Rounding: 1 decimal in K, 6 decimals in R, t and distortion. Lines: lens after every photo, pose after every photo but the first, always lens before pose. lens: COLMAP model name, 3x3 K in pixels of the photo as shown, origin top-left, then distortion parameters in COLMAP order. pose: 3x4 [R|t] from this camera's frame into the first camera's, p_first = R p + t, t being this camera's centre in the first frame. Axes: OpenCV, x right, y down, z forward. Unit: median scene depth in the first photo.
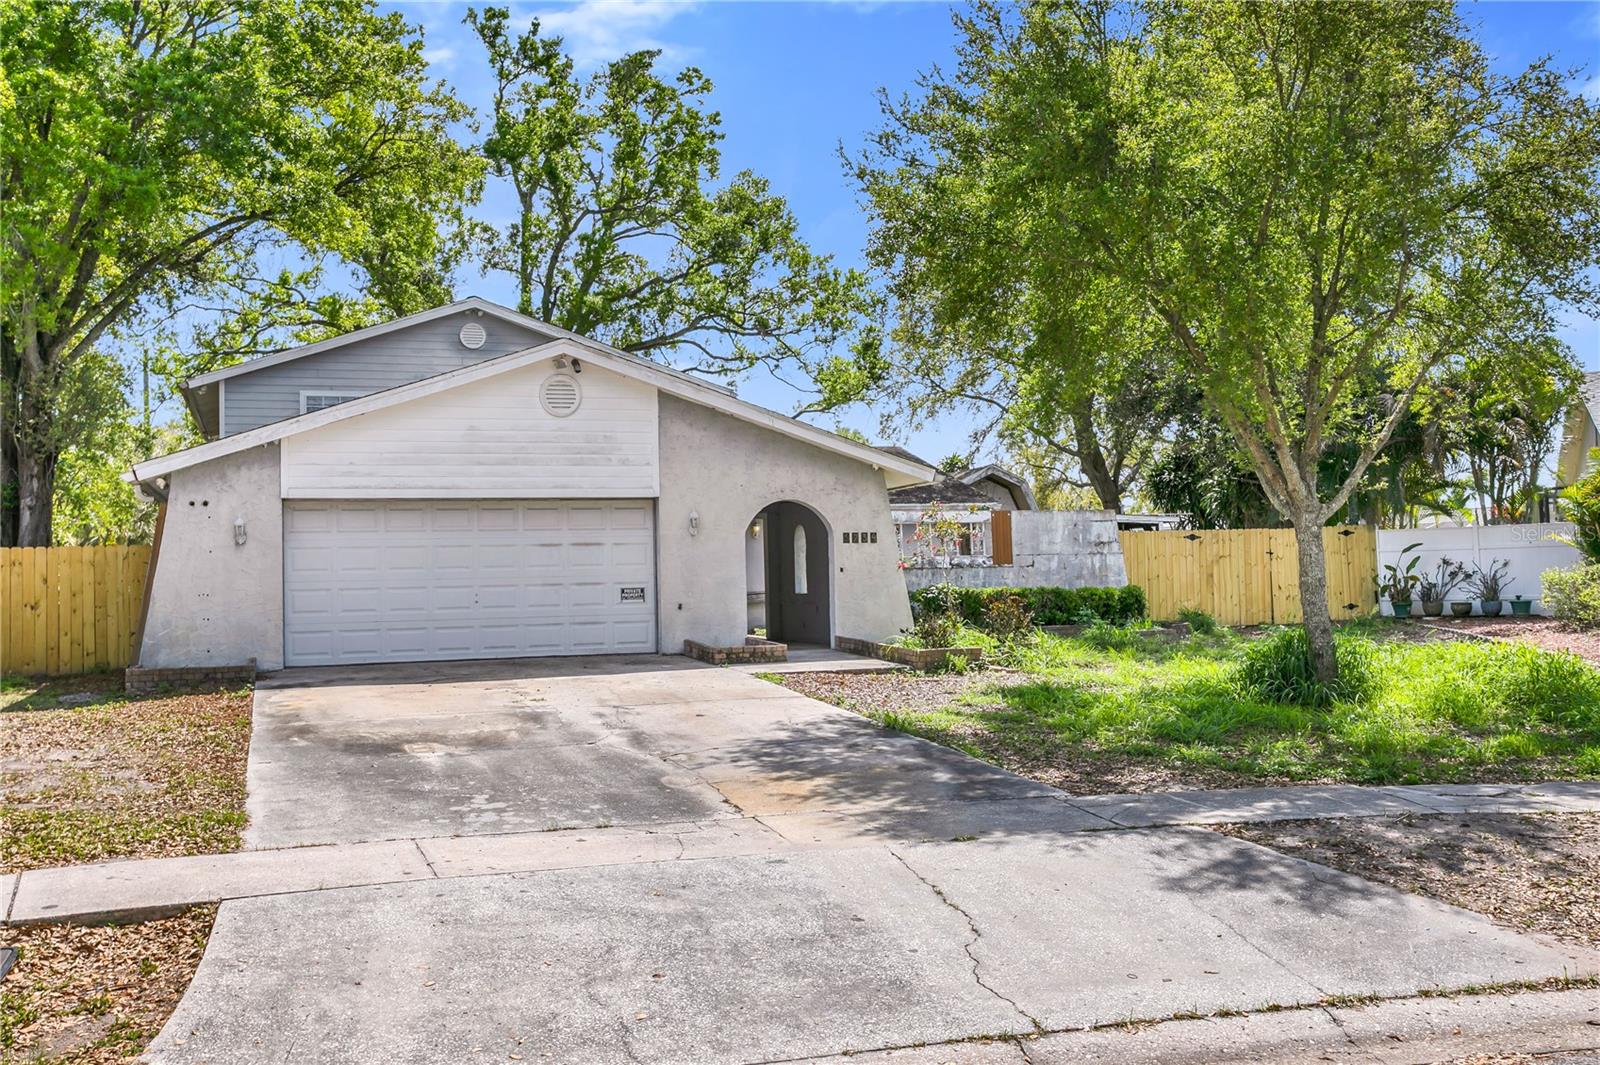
lens RADIAL K [[1374.3, 0, 799.2], [0, 1374.3, 519.3], [0, 0, 1]] dist [0.000802, 0.008624]
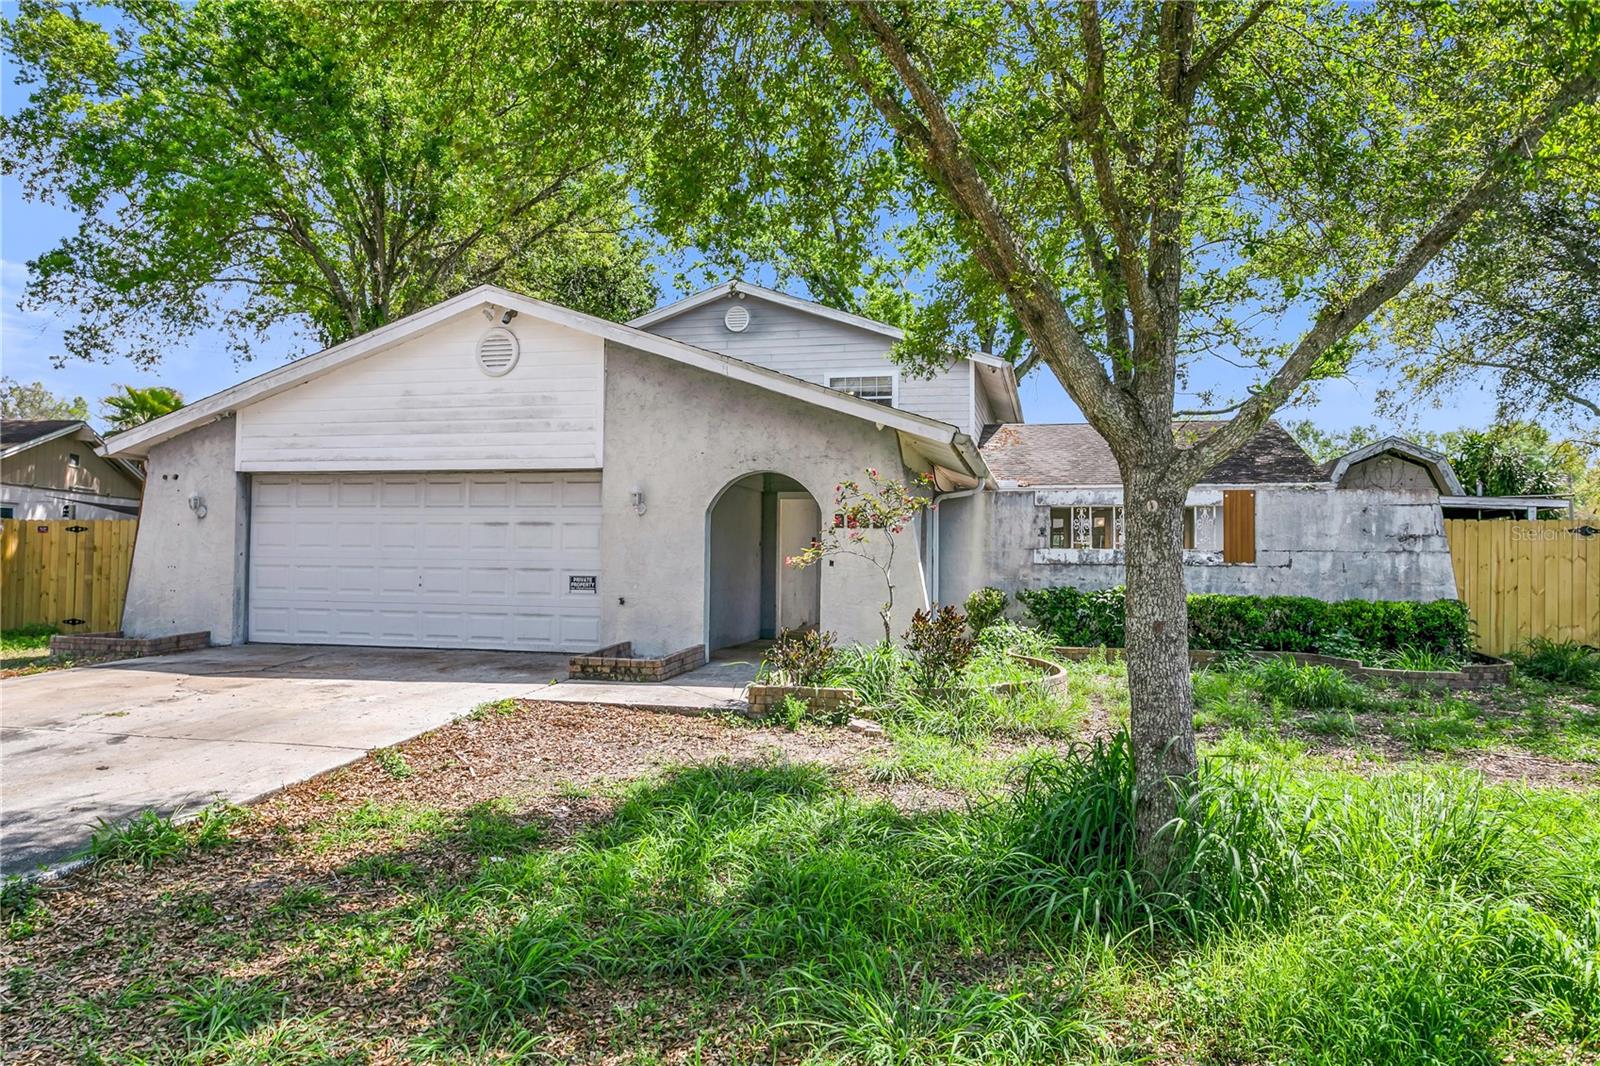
lens RADIAL K [[1106.9, 0, 800.0], [0, 1106.9, 533.0], [0, 0, 1]] dist [0.002304, 0.000374]
pose [[0.842932, 0.019190, -0.537678, 0.354931], [-0.007752, 0.999693, 0.023527, 0.006214], [0.537965, -0.015664, 0.842822, 0.495171]]
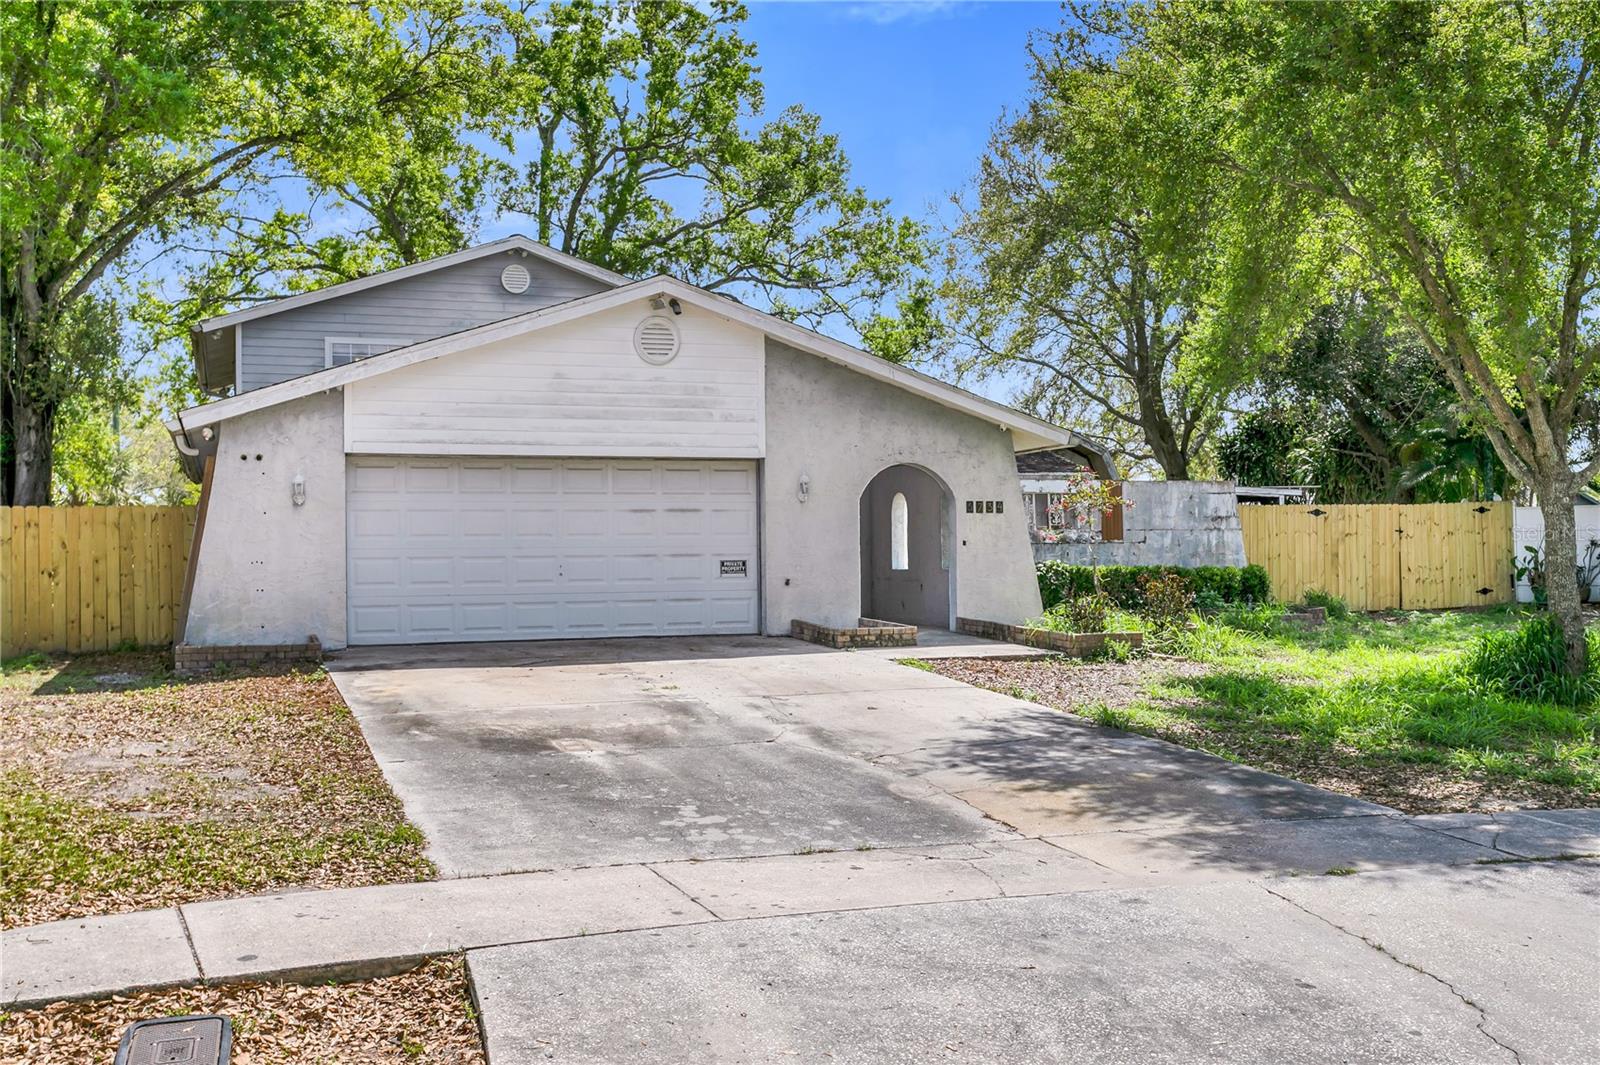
lens RADIAL K [[1452.6, 0, 800.0], [0, 1452.6, 532.5], [0, 0, 1]] dist [0.011119, 0.001362]
pose [[0.999885, 0.011712, 0.009668, -0.087113], [-0.011968, 0.999570, 0.026759, 0.006390], [-0.009351, -0.026872, 0.999595, 0.066806]]
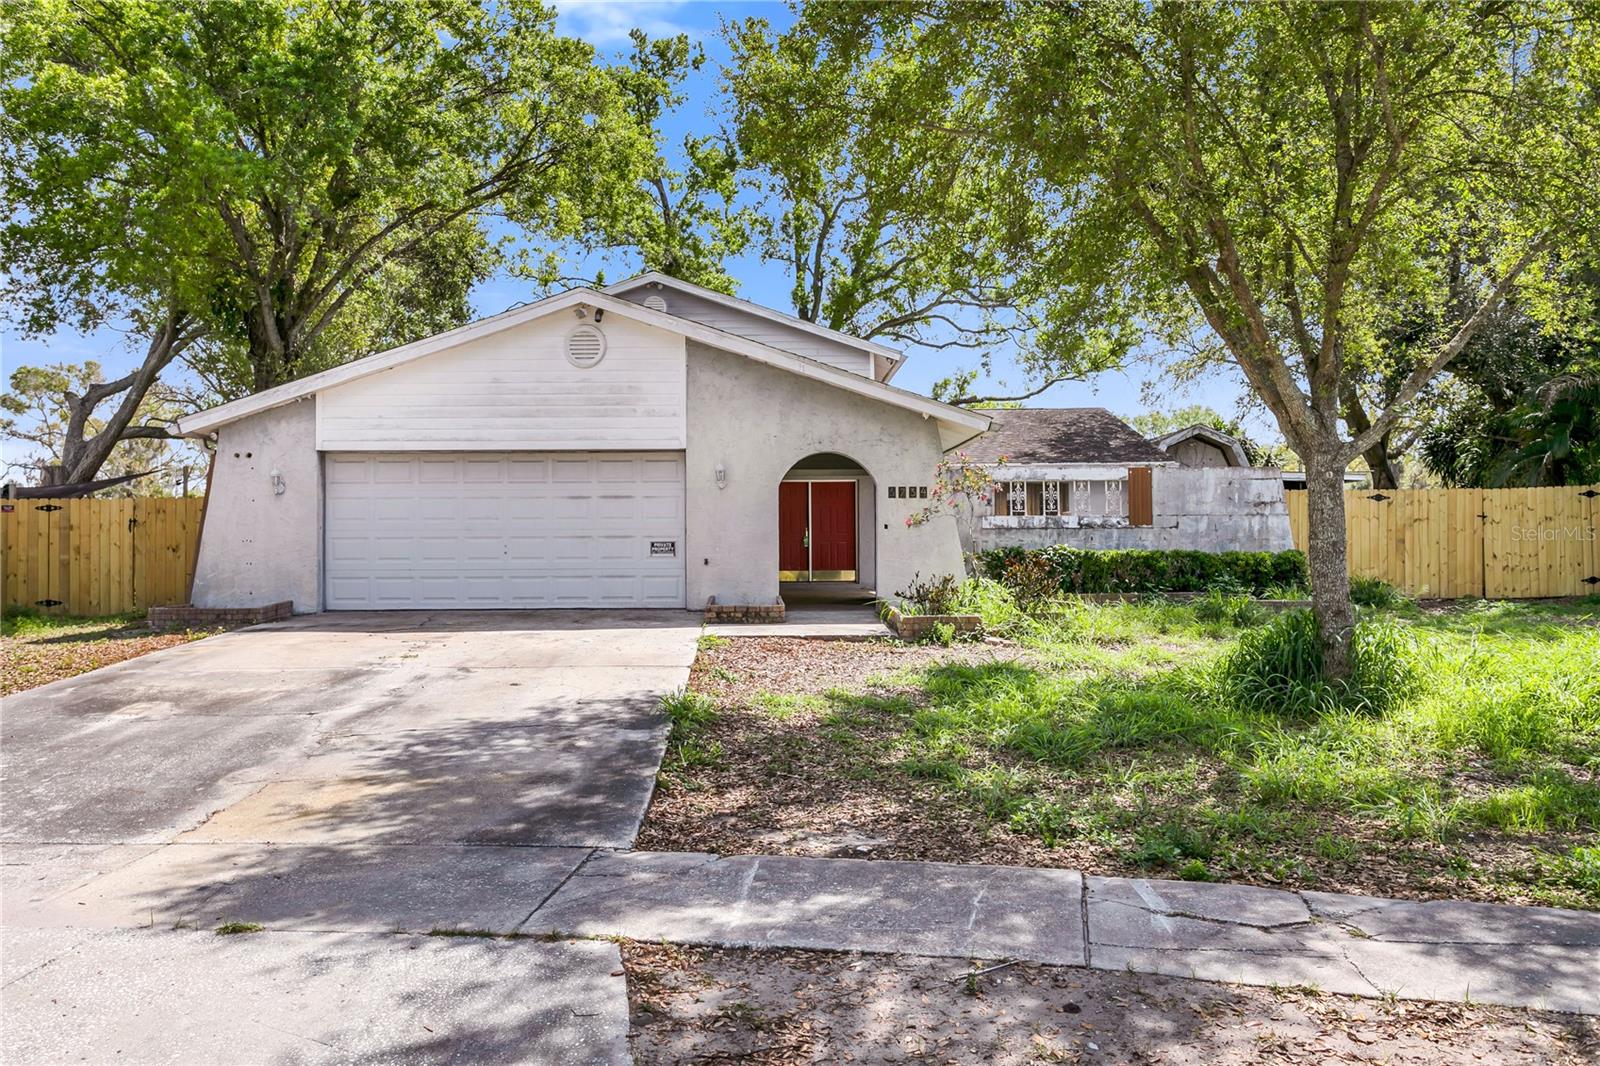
lens RADIAL K [[1160.1, 0, 803.6], [0, 1160.1, 529.2], [0, 0, 1]] dist [0.006060, 0.002468]
pose [[0.952351, 0.013544, -0.304703, 0.225304], [-0.003028, 0.999384, 0.034957, 0.011520], [0.304988, -0.032369, 0.951806, 0.241199]]
